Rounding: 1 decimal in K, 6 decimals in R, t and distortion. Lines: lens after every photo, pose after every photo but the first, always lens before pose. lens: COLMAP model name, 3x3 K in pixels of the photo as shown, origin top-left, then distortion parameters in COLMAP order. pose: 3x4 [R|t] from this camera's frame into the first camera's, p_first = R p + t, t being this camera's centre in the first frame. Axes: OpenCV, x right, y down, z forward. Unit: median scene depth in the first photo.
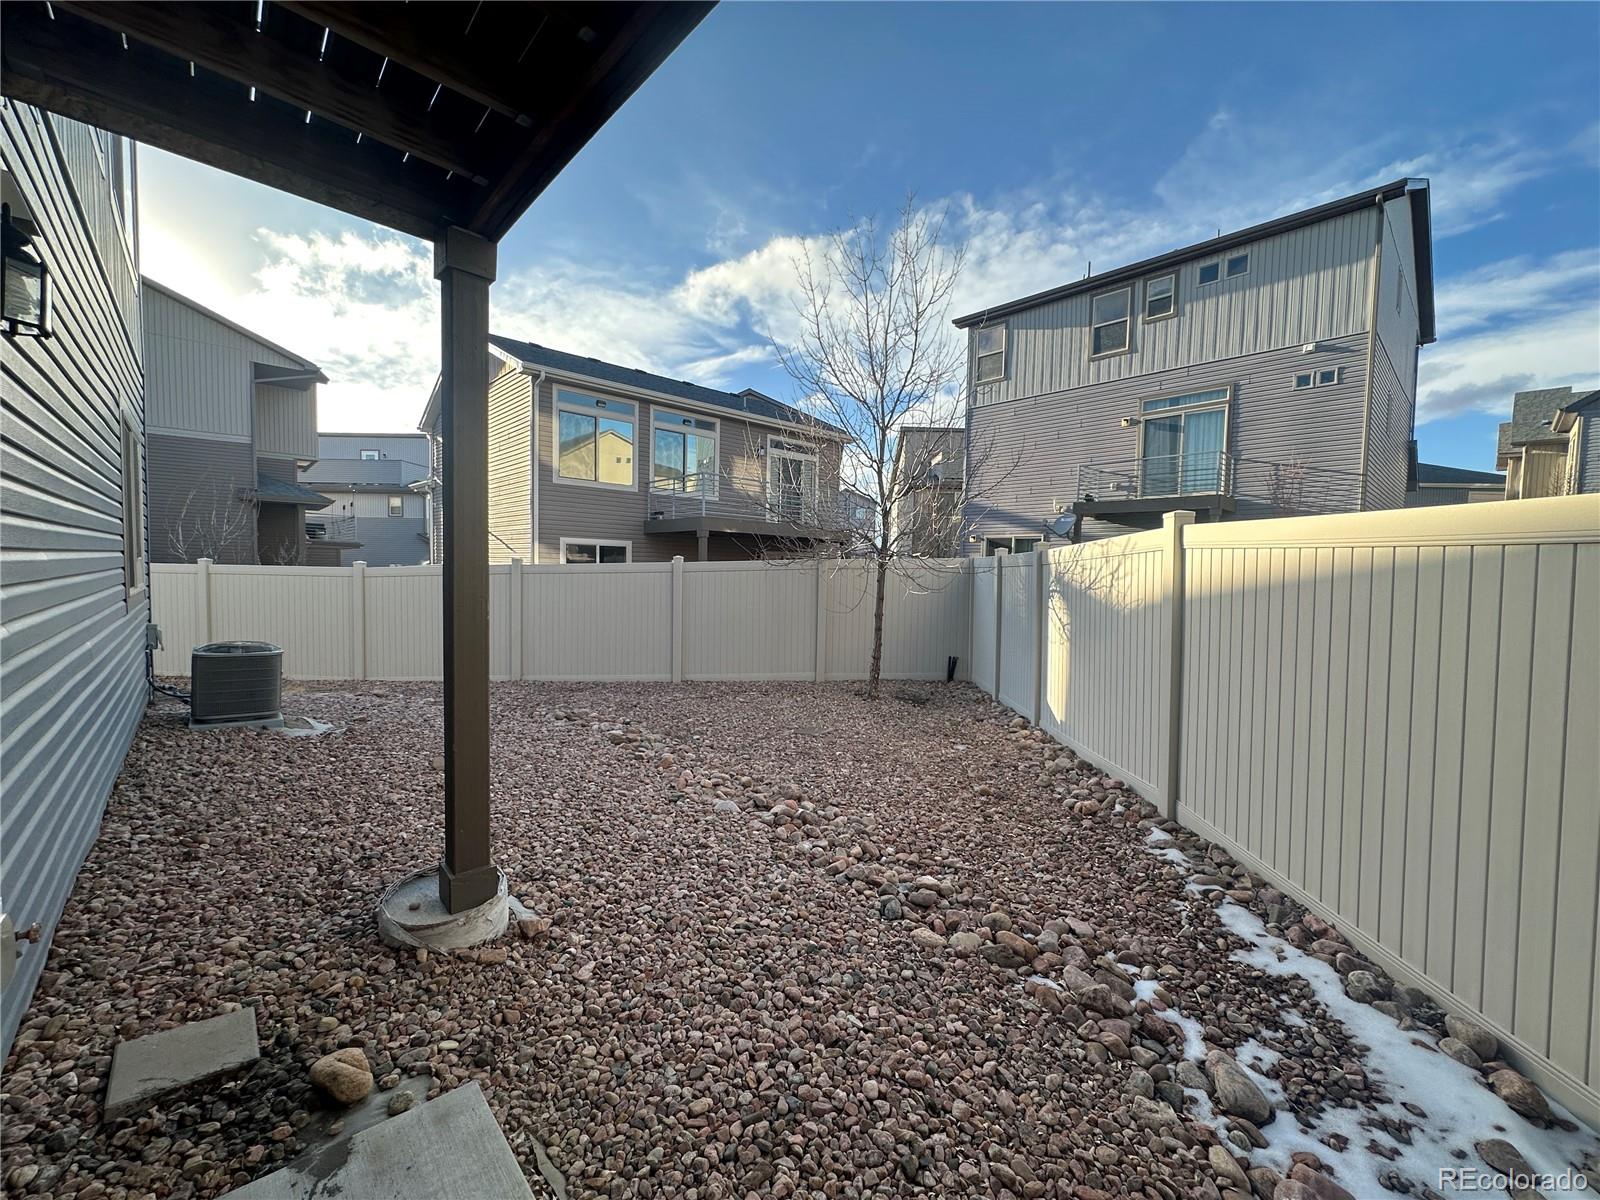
lens RADIAL K [[644.6, 0, 800.8], [0, 644.6, 597.9], [0, 0, 1]] dist [0.010526, 0.000774]
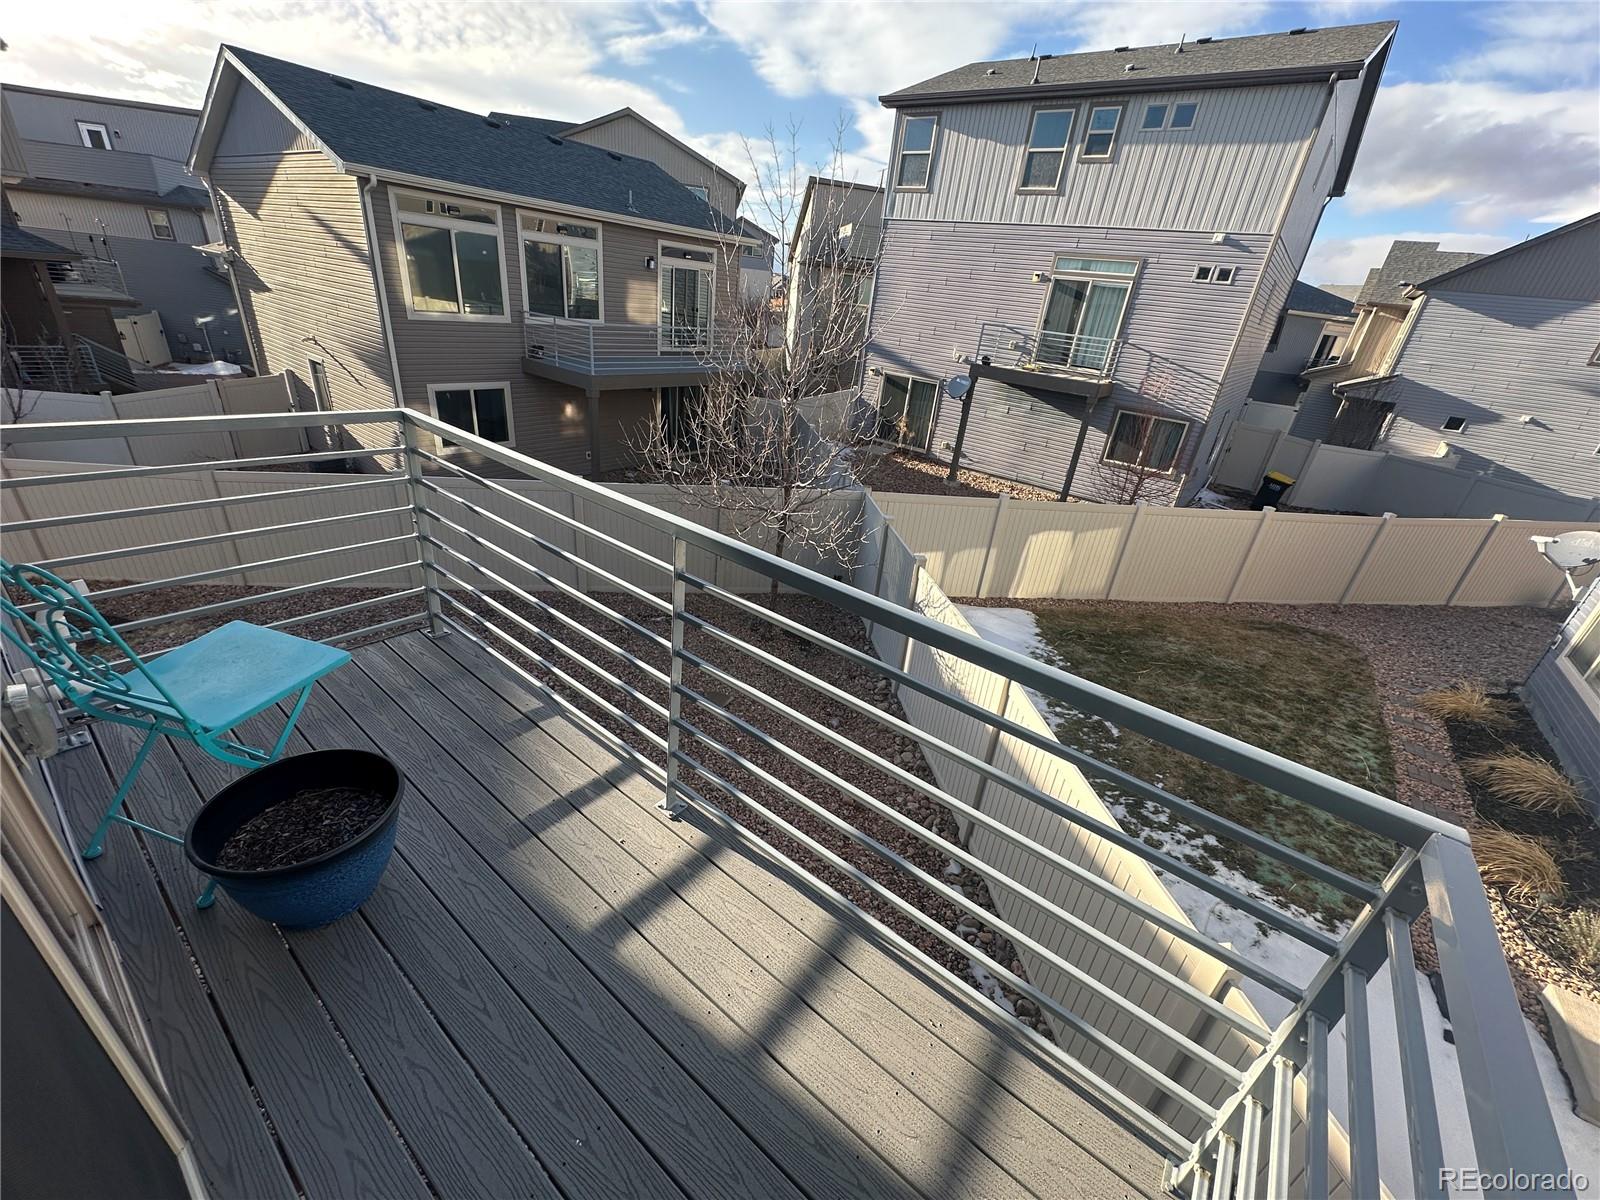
lens RADIAL K [[644.6, 0, 797.3], [0, 644.6, 599.1], [0, 0, 1]] dist [0.010526, 0.000774]
pose [[0.984923, 0.004739, 0.172929, -0.017601], [-0.073834, 0.915521, 0.395435, -0.199159], [-0.156446, -0.402241, 0.902068, -0.013492]]
